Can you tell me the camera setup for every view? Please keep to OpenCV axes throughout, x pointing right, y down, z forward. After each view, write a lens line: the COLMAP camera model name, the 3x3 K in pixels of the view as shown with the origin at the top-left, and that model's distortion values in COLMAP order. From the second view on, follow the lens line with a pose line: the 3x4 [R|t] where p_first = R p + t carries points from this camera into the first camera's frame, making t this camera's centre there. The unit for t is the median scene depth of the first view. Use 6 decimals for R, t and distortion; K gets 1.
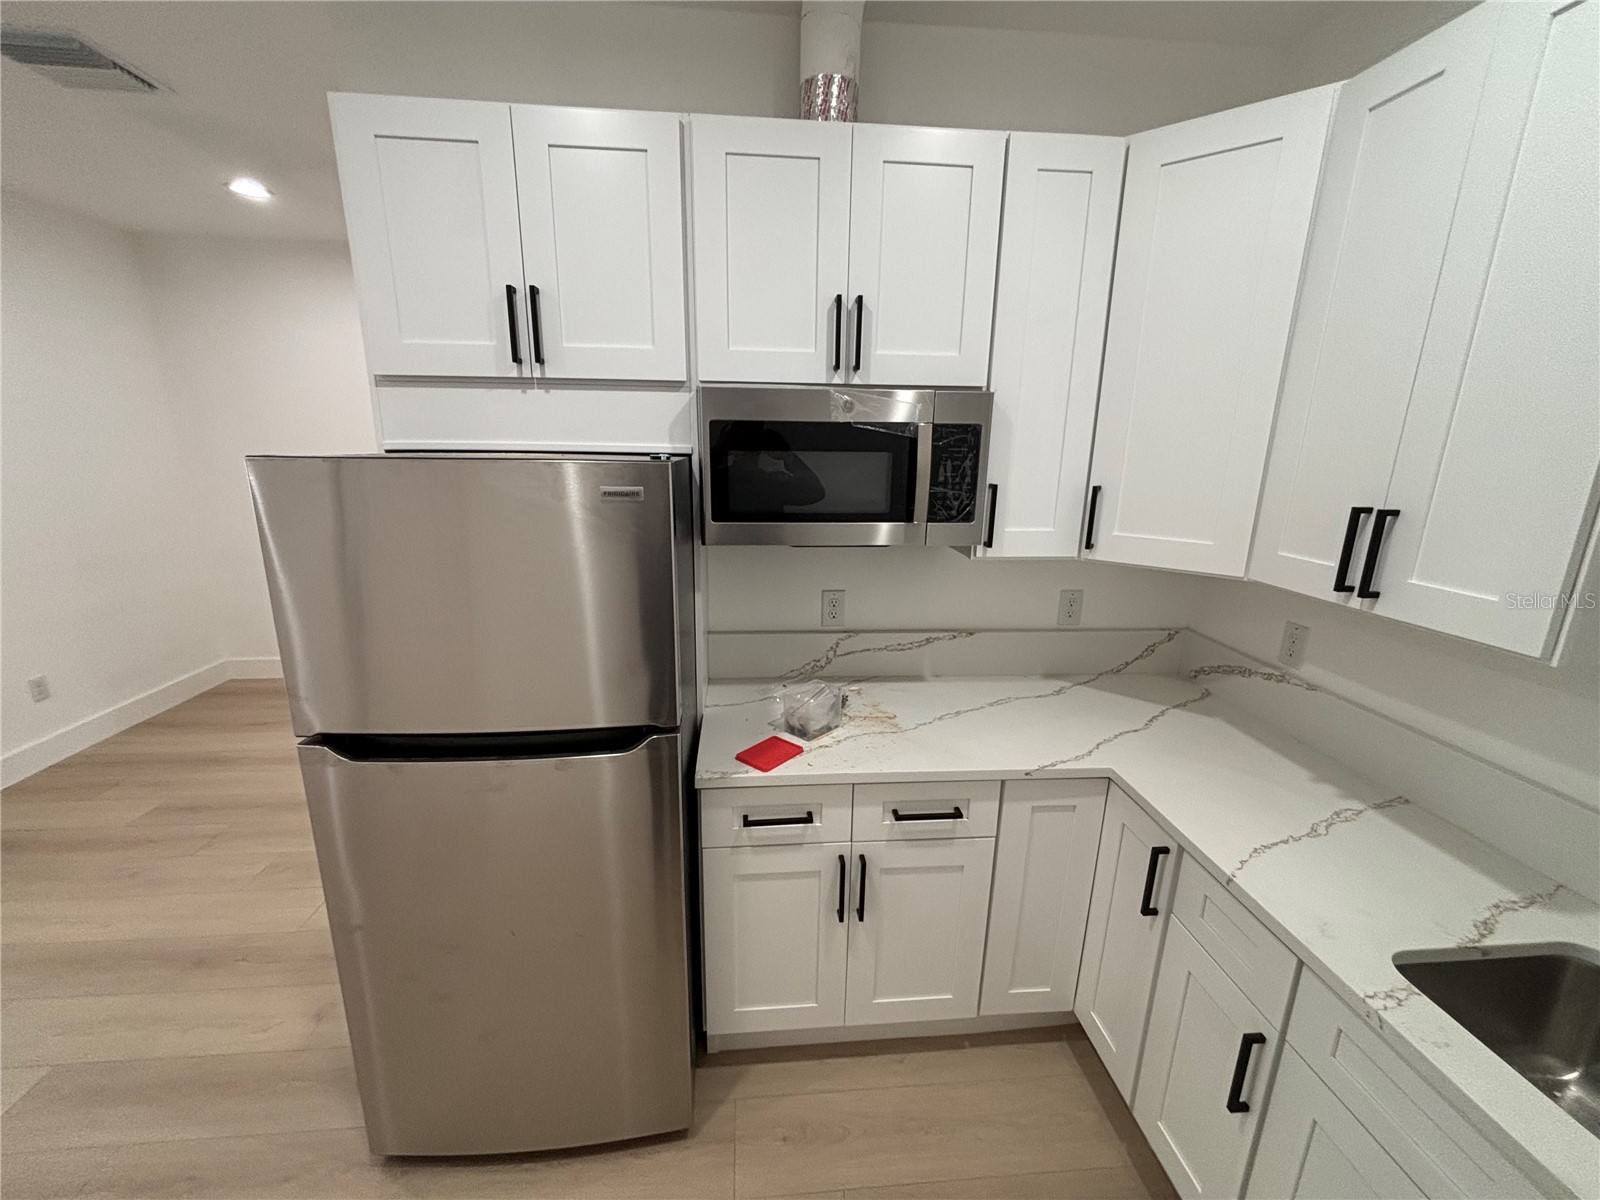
lens RADIAL K [[626.3, 0, 796.3], [0, 626.3, 593.0], [0, 0, 1]] dist [-0.001990, -0.000161]
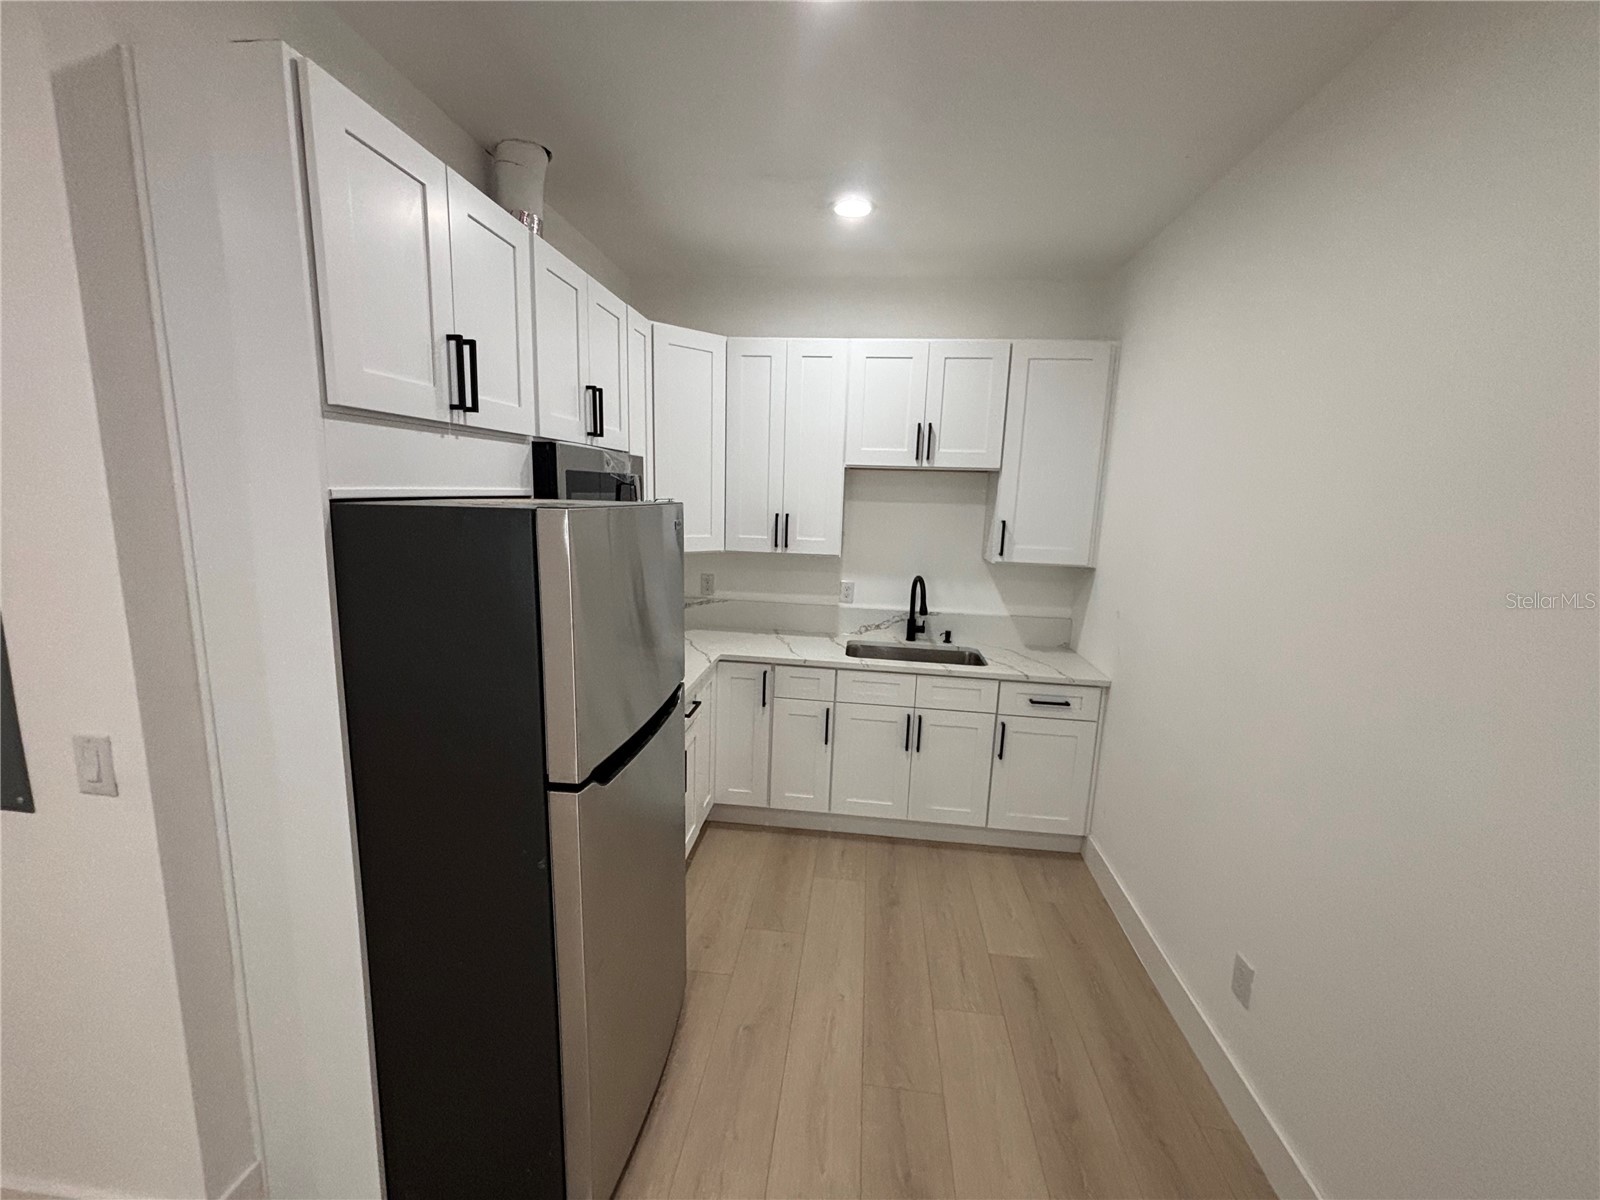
lens RADIAL K [[668.3, 0, 800.0], [0, 668.3, 600.0], [0, 0, 1]] dist [-0.000347, -0.000100]
pose [[0.188280, -0.169784, 0.967328, -1.391194], [0.199115, 0.971088, 0.131688, -0.103497], [-0.961719, 0.167815, 0.216643, 0.291812]]
